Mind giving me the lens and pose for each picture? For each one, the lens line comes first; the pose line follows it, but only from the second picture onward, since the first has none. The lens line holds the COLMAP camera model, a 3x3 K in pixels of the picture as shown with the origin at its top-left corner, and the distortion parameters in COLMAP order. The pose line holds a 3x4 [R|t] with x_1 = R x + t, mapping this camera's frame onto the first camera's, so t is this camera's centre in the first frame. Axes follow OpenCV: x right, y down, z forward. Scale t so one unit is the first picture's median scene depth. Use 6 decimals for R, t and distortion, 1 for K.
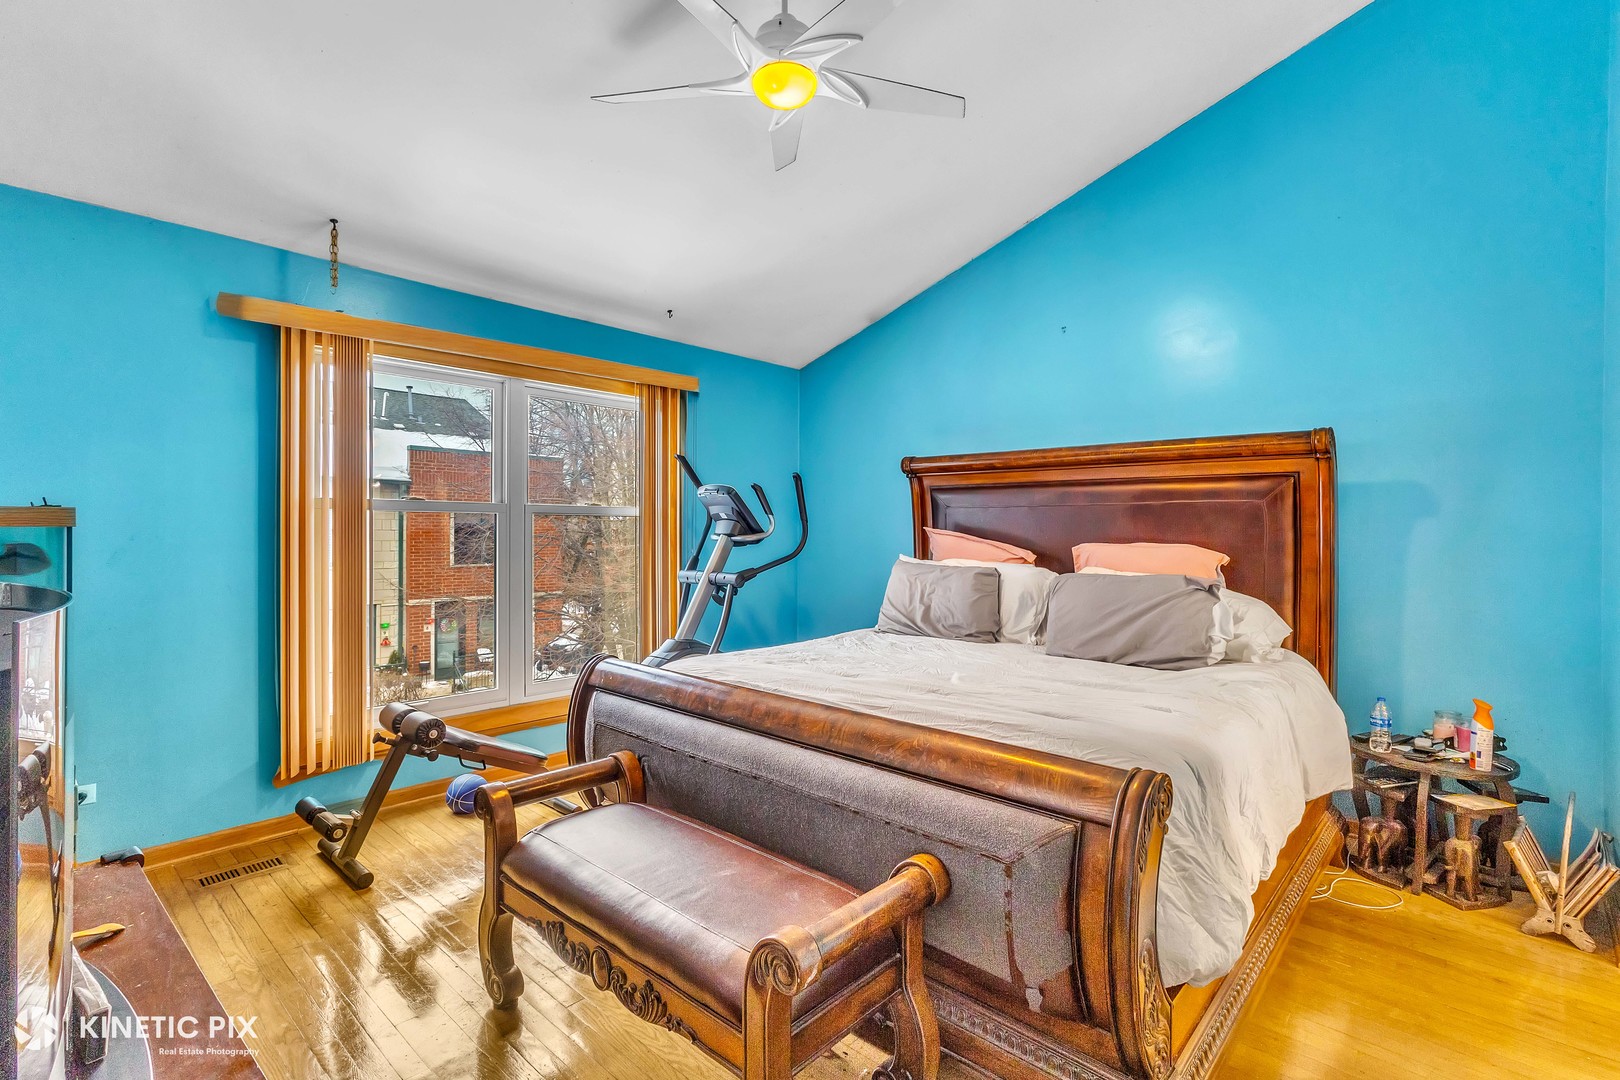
lens RADIAL K [[756.1, 0, 809.6], [0, 756.1, 531.7], [0, 0, 1]] dist [-0.008372, 0.004730]
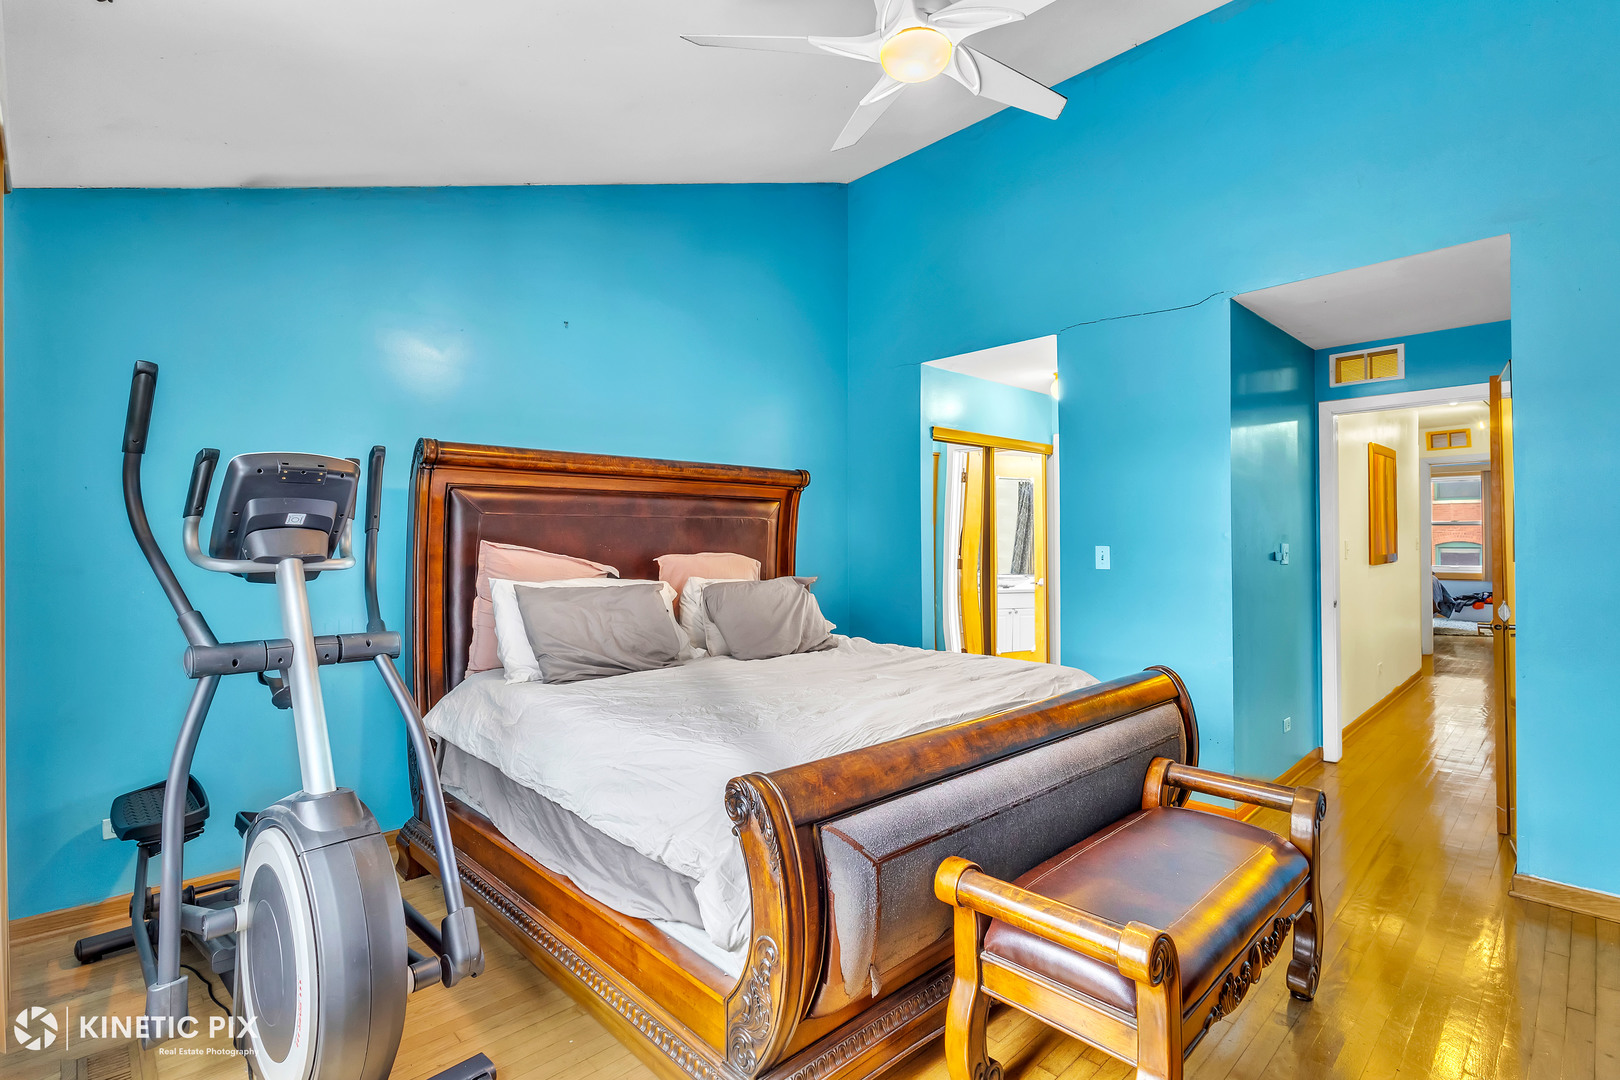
lens RADIAL K [[756.1, 0, 809.7], [0, 756.1, 537.6], [0, 0, 1]] dist [-0.008372, 0.004730]
pose [[0.068479, 0.003347, 0.997647, -0.670032], [0.002566, 0.999990, -0.003531, -0.002877], [-0.997649, 0.002802, 0.068470, 0.763549]]
